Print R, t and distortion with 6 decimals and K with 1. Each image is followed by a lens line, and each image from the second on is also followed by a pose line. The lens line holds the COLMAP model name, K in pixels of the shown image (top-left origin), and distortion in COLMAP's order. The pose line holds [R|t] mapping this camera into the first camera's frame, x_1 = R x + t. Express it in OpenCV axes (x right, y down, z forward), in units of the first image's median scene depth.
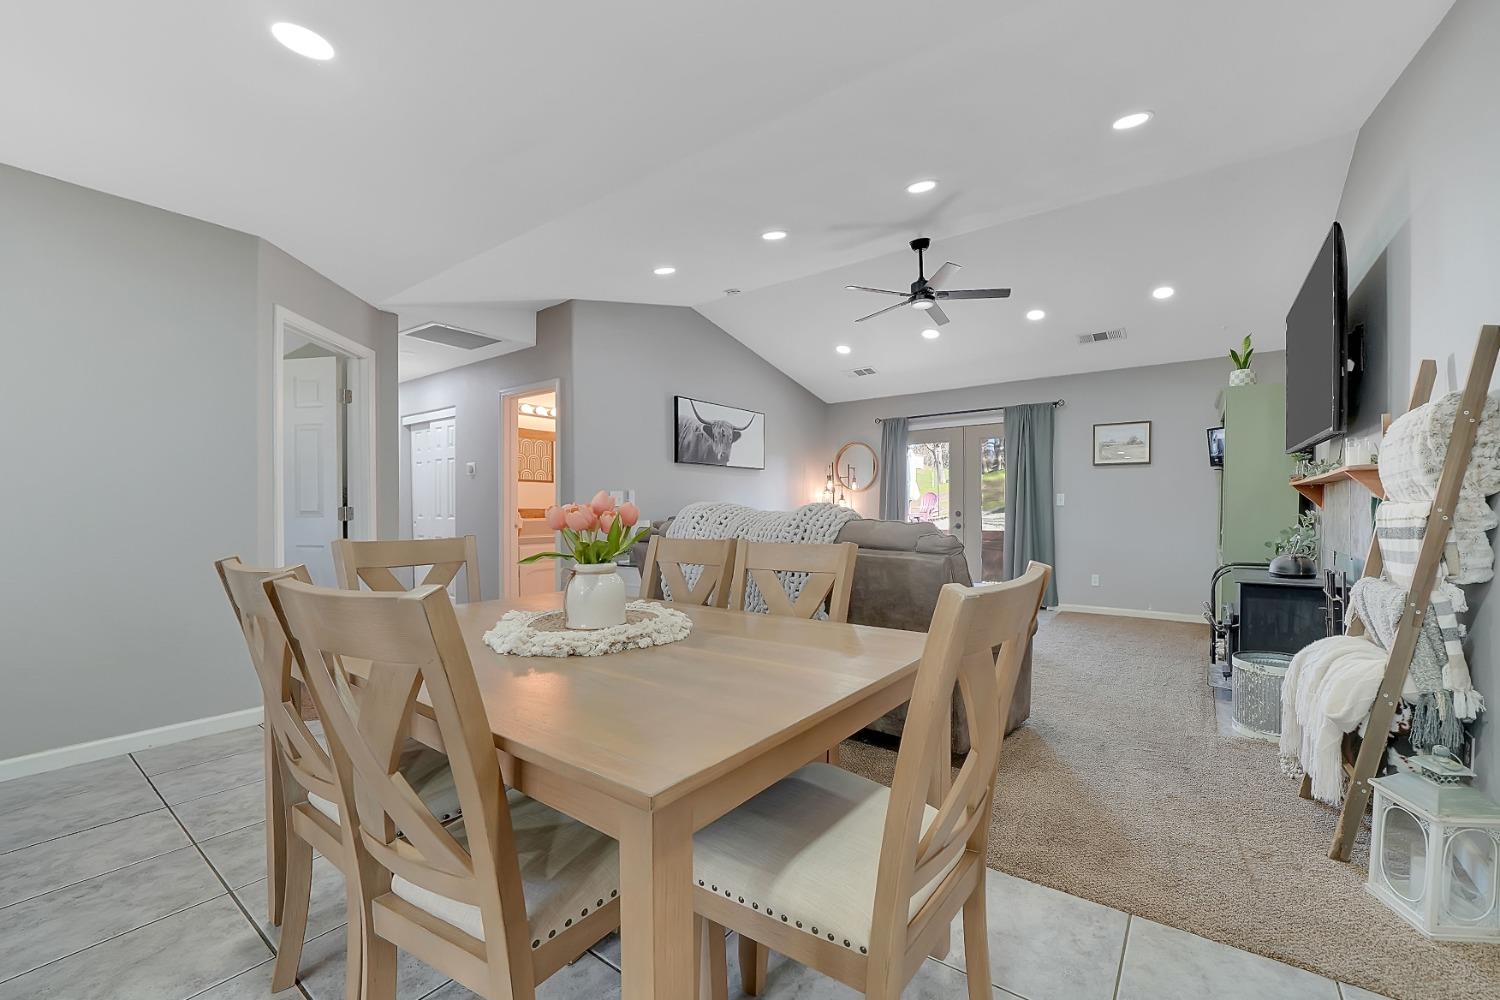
lens RADIAL K [[566.3, 0, 840.3], [0, 566.3, 512.6], [0, 0, 1]] dist [-0.023116, 0.001382]
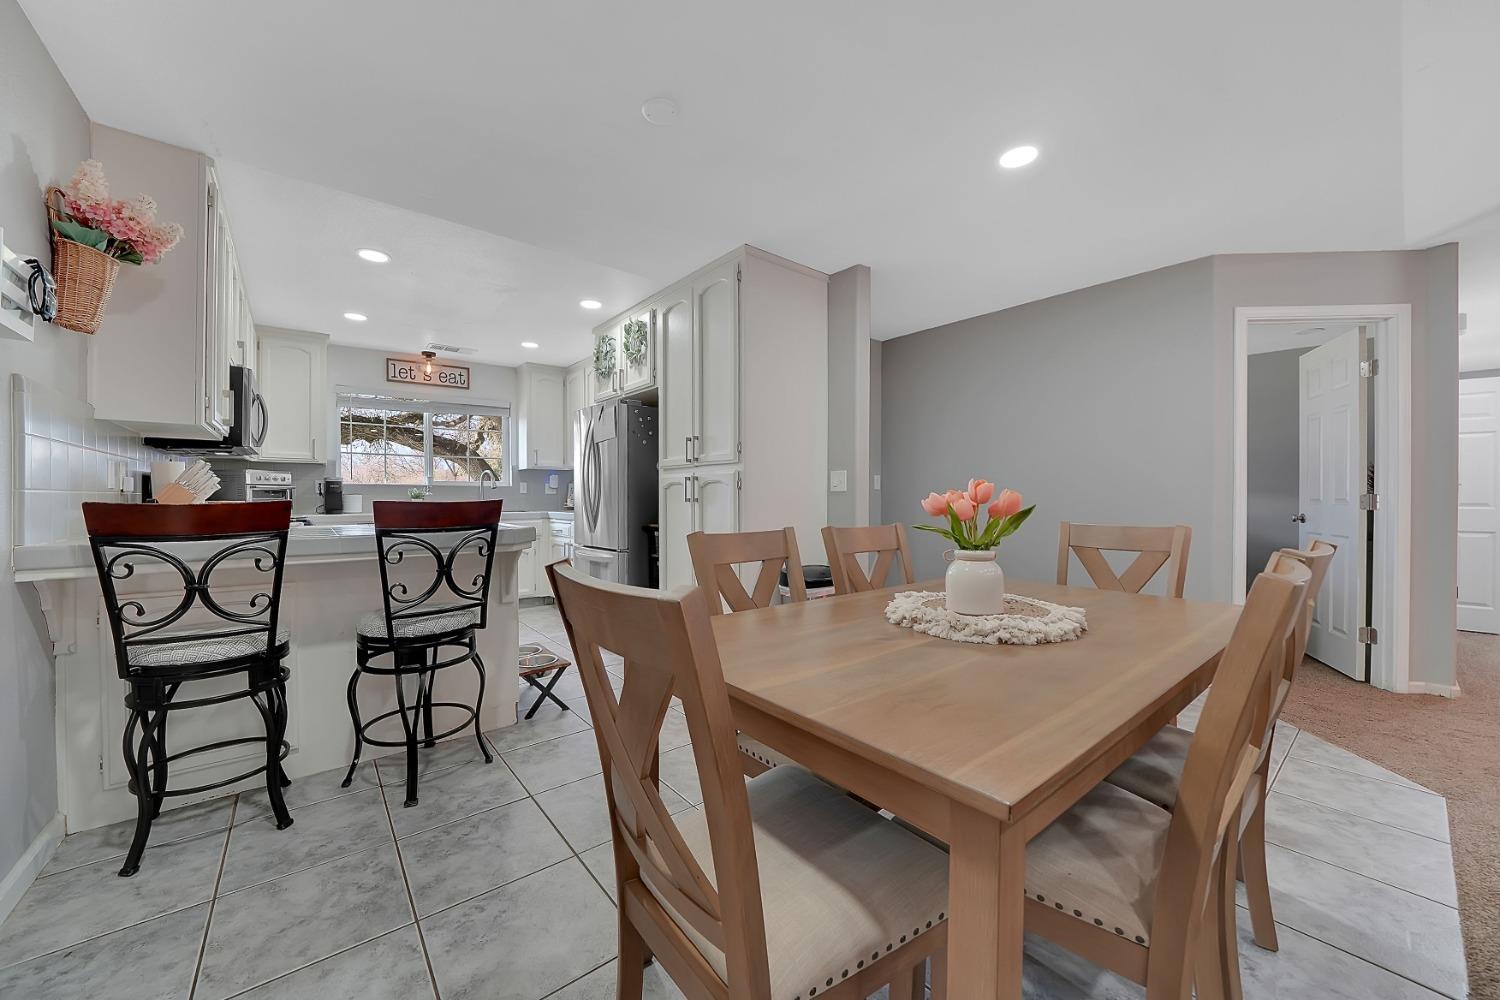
lens RADIAL K [[545.0, 0, 712.5], [0, 545.0, 499.3], [0, 0, 1]] dist [-0.019986, 0.000796]
pose [[-0.328005, 0.003593, -0.944669, 0.149643], [-0.004694, 0.999974, 0.005433, -0.001245], [0.944664, 0.006216, -0.327980, 0.199361]]
